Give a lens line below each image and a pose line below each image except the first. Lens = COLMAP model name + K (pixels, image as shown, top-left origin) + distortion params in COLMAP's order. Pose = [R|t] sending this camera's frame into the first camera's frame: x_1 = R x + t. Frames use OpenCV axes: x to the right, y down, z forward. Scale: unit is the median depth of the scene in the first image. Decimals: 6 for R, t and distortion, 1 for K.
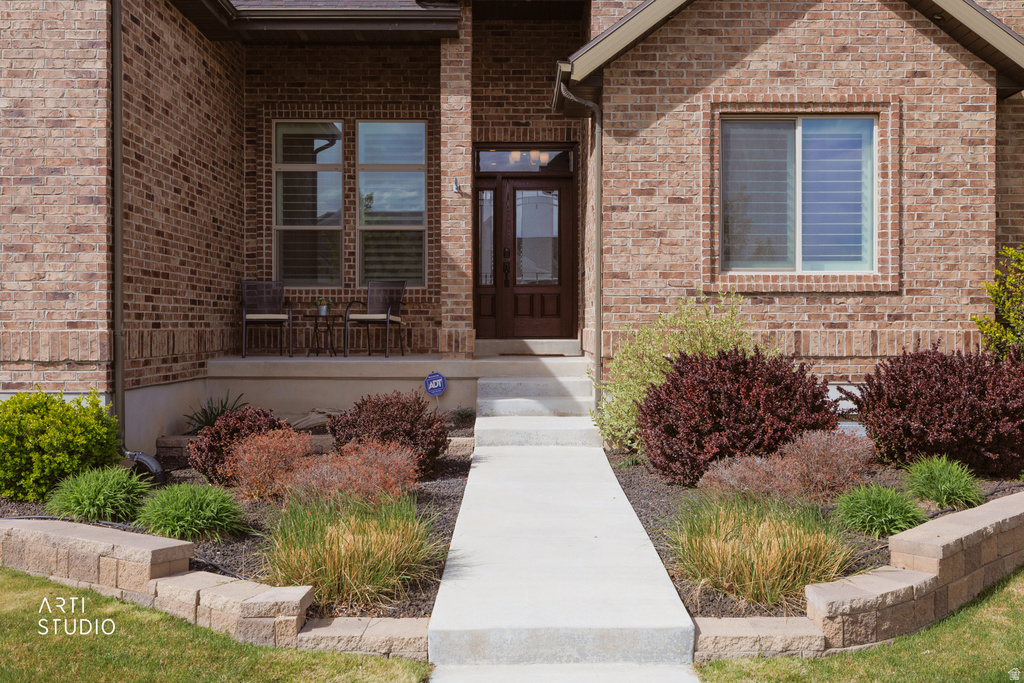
lens RADIAL K [[976.1, 0, 514.5], [0, 976.1, 336.0], [0, 0, 1]] dist [-0.017176, 0.000000]
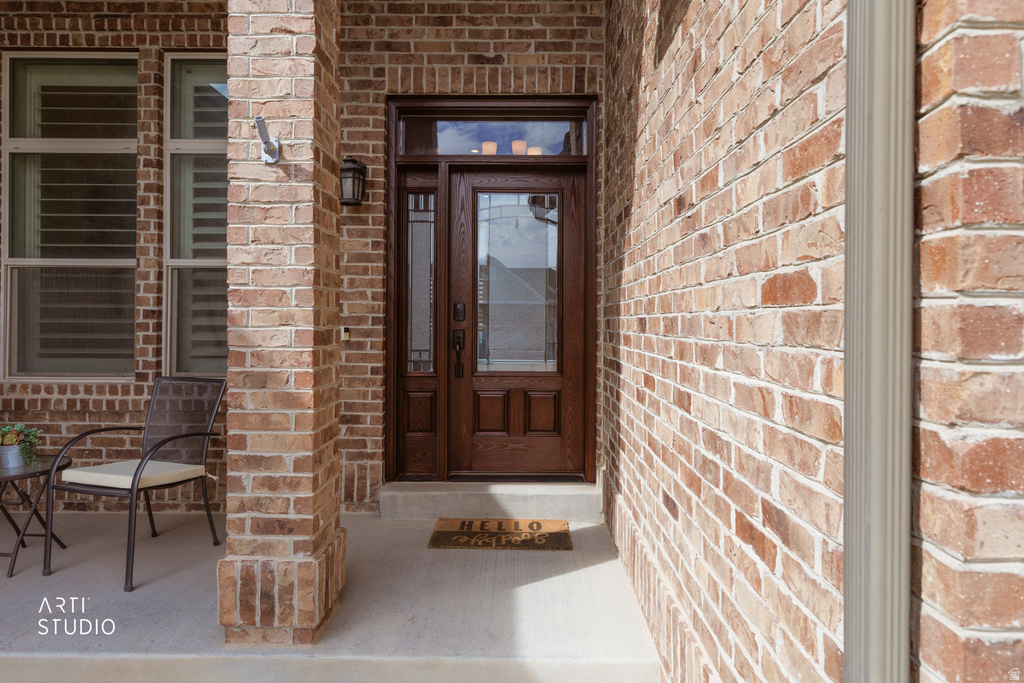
lens RADIAL K [[613.8, 0, 510.0], [0, 613.8, 317.7], [0, 0, 1]] dist [-0.003391, -0.000481]
pose [[0.999796, 0.005510, -0.019407, 0.026176], [-0.005868, 0.999813, -0.018421, -0.077766], [0.019301, 0.018531, 0.999642, 0.685028]]
